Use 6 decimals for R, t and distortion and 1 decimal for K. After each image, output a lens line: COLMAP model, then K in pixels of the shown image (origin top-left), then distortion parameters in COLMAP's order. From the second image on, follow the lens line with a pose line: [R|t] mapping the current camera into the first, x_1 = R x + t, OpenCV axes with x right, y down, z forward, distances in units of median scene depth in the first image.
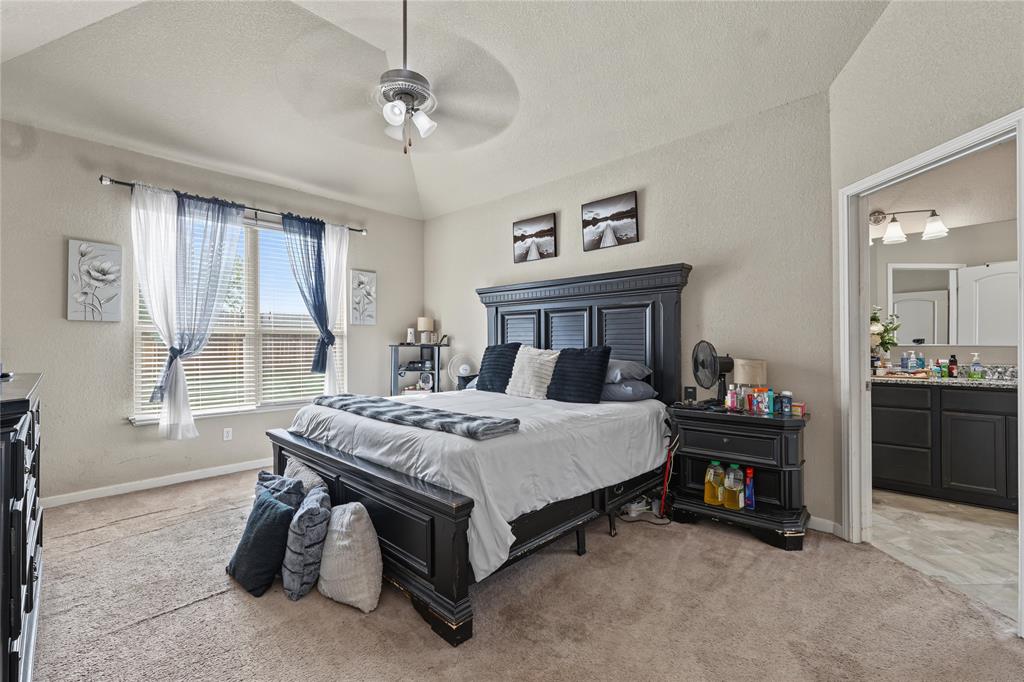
lens RADIAL K [[439.8, 0, 514.0], [0, 439.8, 345.9], [0, 0, 1]] dist [0.004288, 0.000187]
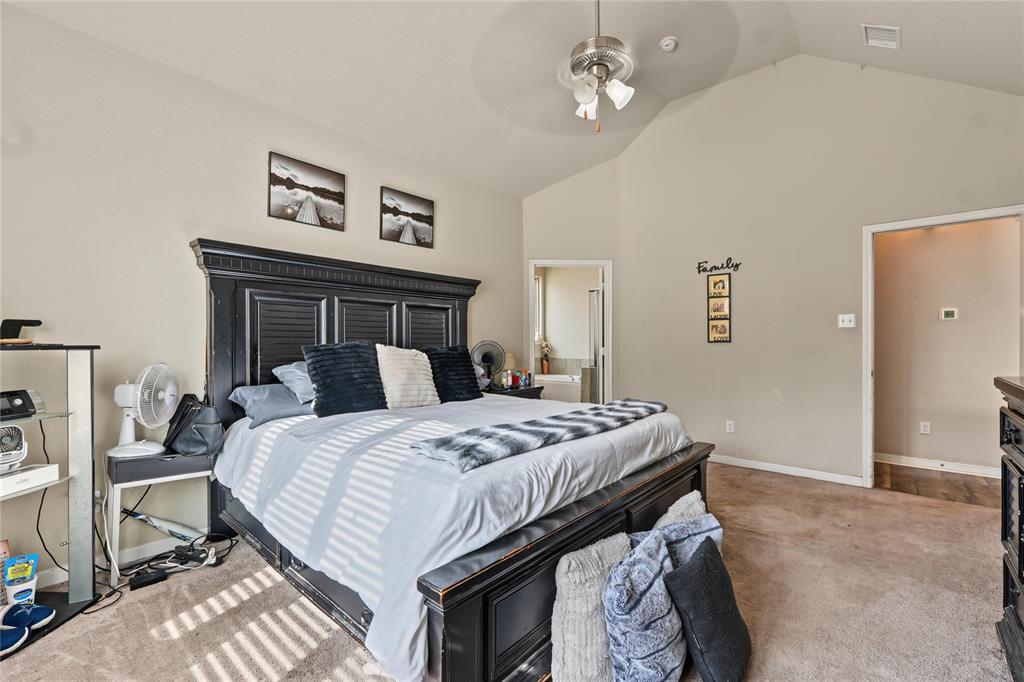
lens RADIAL K [[439.8, 0, 513.9], [0, 439.8, 337.3], [0, 0, 1]] dist [0.004288, 0.000187]
pose [[-0.048332, -0.001252, 0.998831, -0.774732], [-0.004928, 0.999987, 0.001015, -0.016786], [-0.998819, -0.004873, -0.048338, 0.801249]]
